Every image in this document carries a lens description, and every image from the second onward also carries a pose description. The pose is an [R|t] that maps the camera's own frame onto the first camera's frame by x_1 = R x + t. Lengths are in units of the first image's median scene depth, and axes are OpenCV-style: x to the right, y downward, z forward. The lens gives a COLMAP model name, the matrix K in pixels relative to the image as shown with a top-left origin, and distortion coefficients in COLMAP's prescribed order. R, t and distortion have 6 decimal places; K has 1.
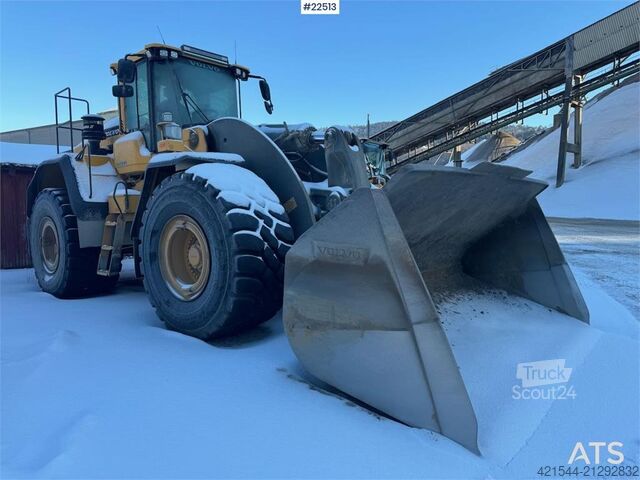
lens RADIAL K [[437.2, 0, 325.6], [0, 437.2, 238.9], [0, 0, 1]] dist [0.110074, -0.137898]
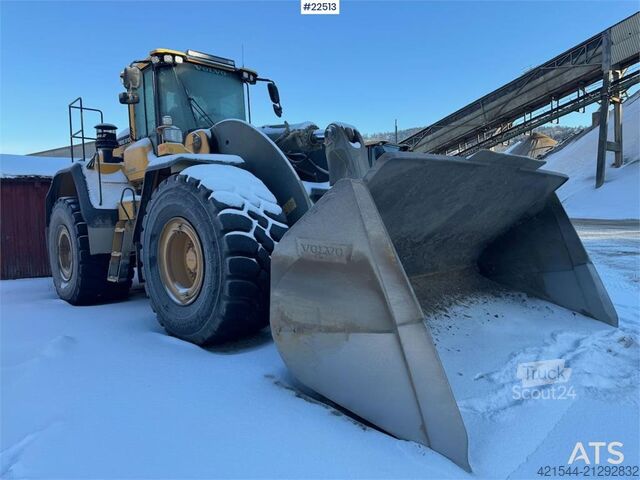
lens RADIAL K [[438.2, 0, 323.5], [0, 438.2, 240.9], [0, 0, 1]] dist [0.098888, -0.100782]
pose [[0.997153, -0.017894, -0.073248, 0.057744], [0.016915, 0.999759, -0.013966, 0.013997], [0.073480, 0.012687, 0.997216, 0.037200]]
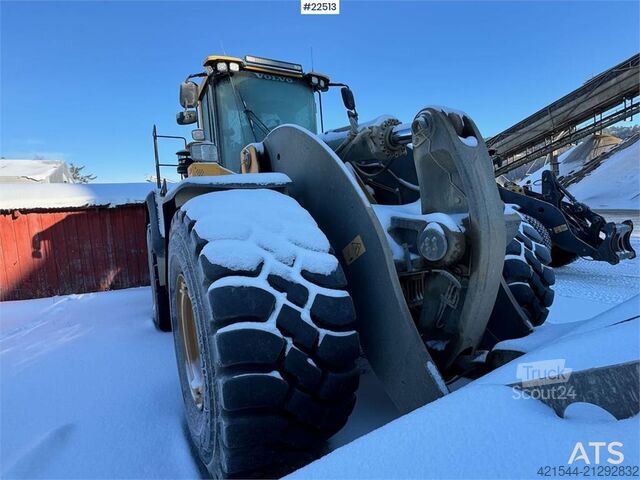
lens RADIAL K [[332.6, 0, 317.6], [0, 332.6, 239.1], [0, 0, 1]] dist [0.004646, 0.001342]
pose [[0.944500, -0.030457, -0.327097, 0.017908], [0.031127, 0.999510, -0.003188, -0.082888], [0.327034, -0.007170, 0.944985, 0.509791]]
